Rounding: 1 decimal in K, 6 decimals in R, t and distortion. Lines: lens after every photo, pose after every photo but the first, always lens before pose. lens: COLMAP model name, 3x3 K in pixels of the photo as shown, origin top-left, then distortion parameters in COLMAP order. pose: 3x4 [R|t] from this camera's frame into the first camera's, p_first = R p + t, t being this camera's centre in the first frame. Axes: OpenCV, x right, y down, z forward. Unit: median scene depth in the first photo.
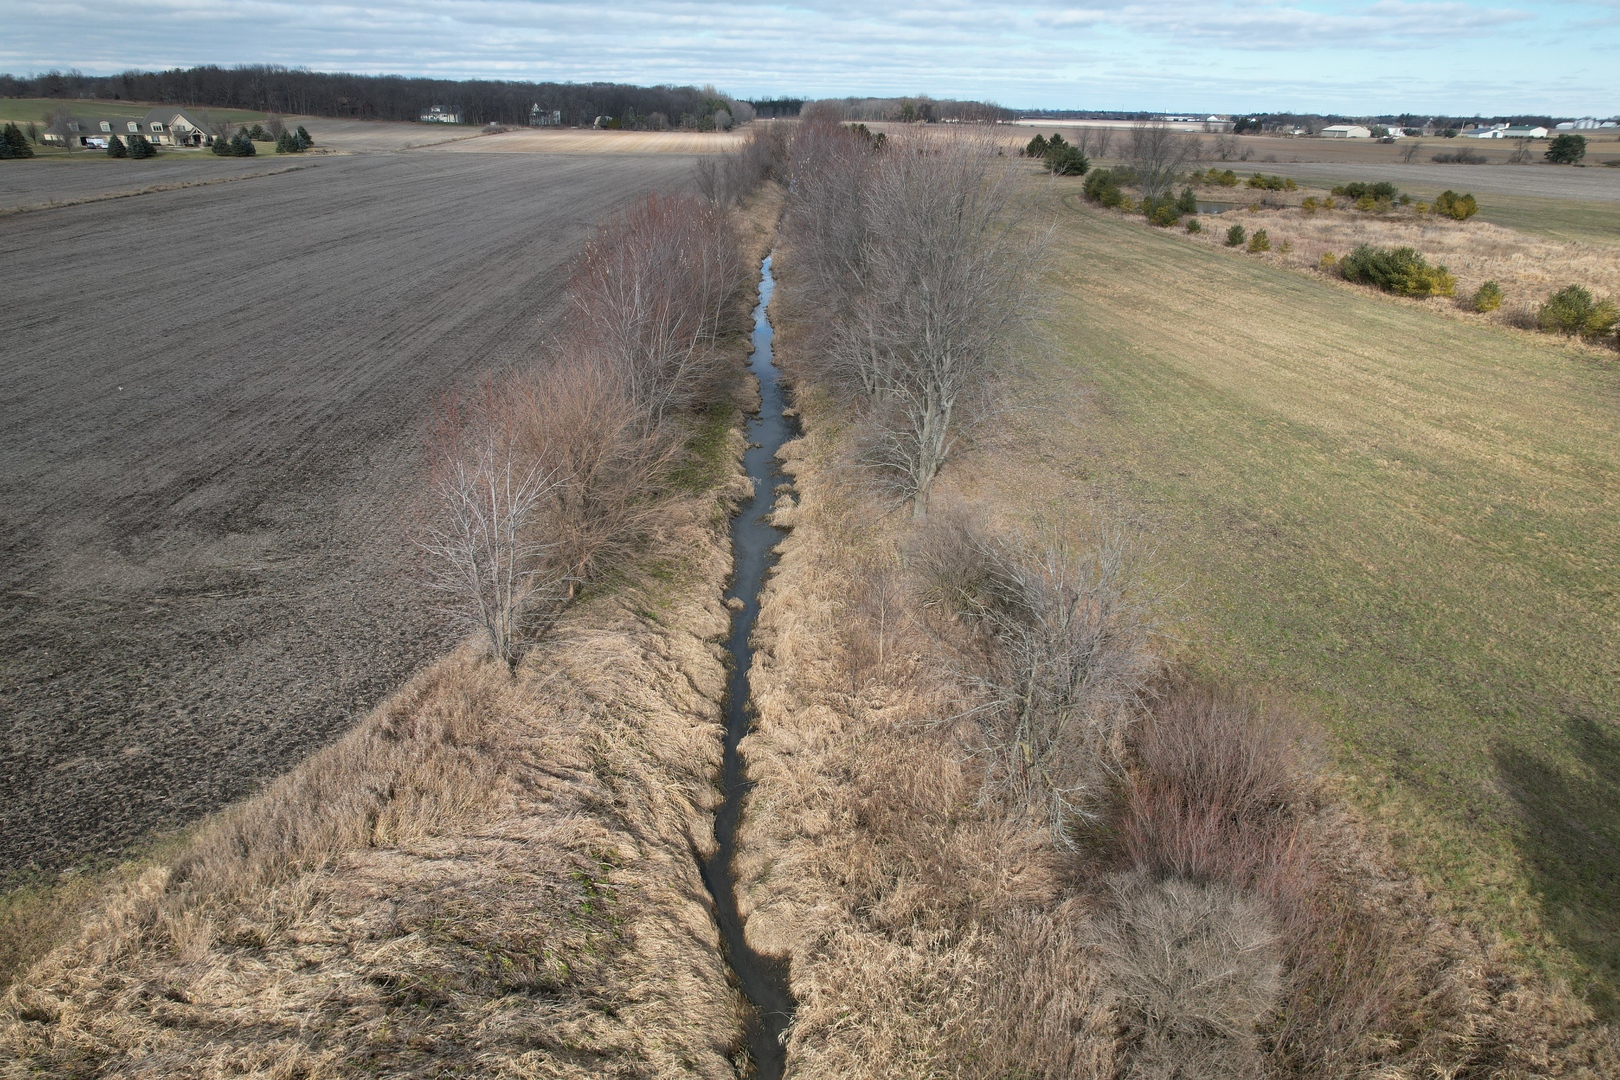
lens RADIAL K [[1031.9, 0, 810.0], [0, 1031.9, 540.0], [0, 0, 1]] dist [-0.069585, 0.071998]
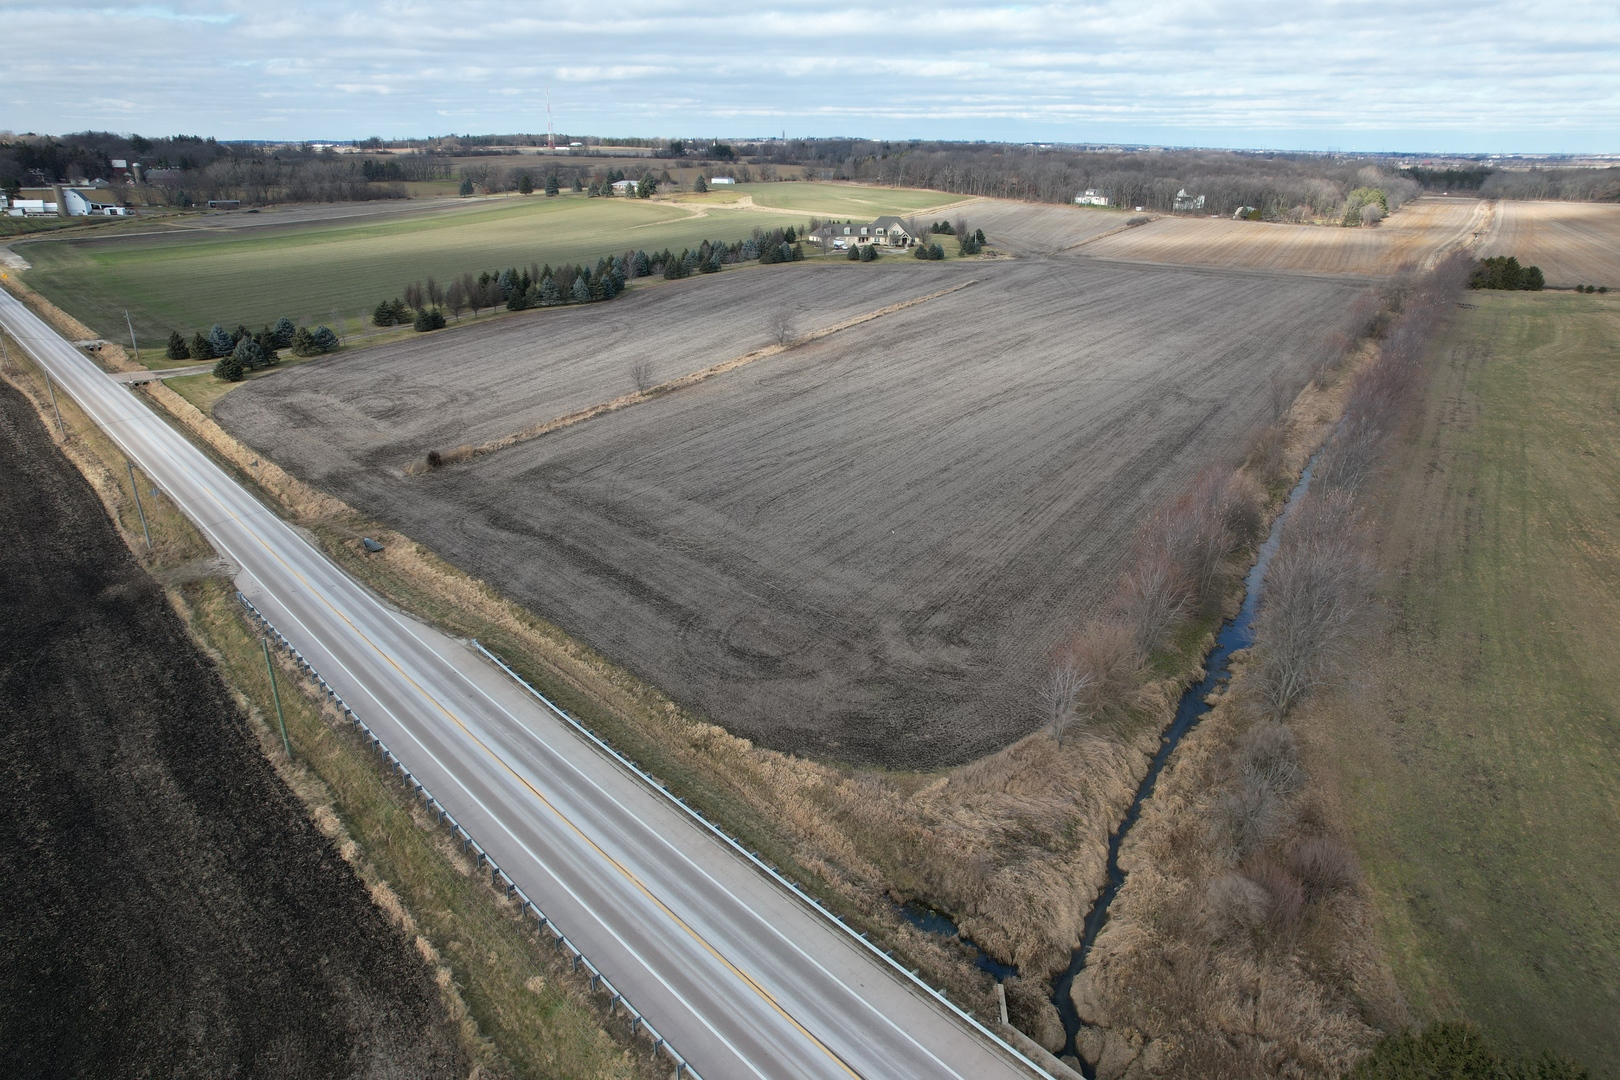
lens RADIAL K [[1031.9, 0, 810.0], [0, 1031.9, 540.0], [0, 0, 1]] dist [-0.069585, 0.071998]
pose [[0.837072, 0.192369, -0.512156, 0.303679], [-0.209009, 0.977579, 0.025580, -0.234614], [0.505594, 0.085633, 0.858511, -1.182462]]
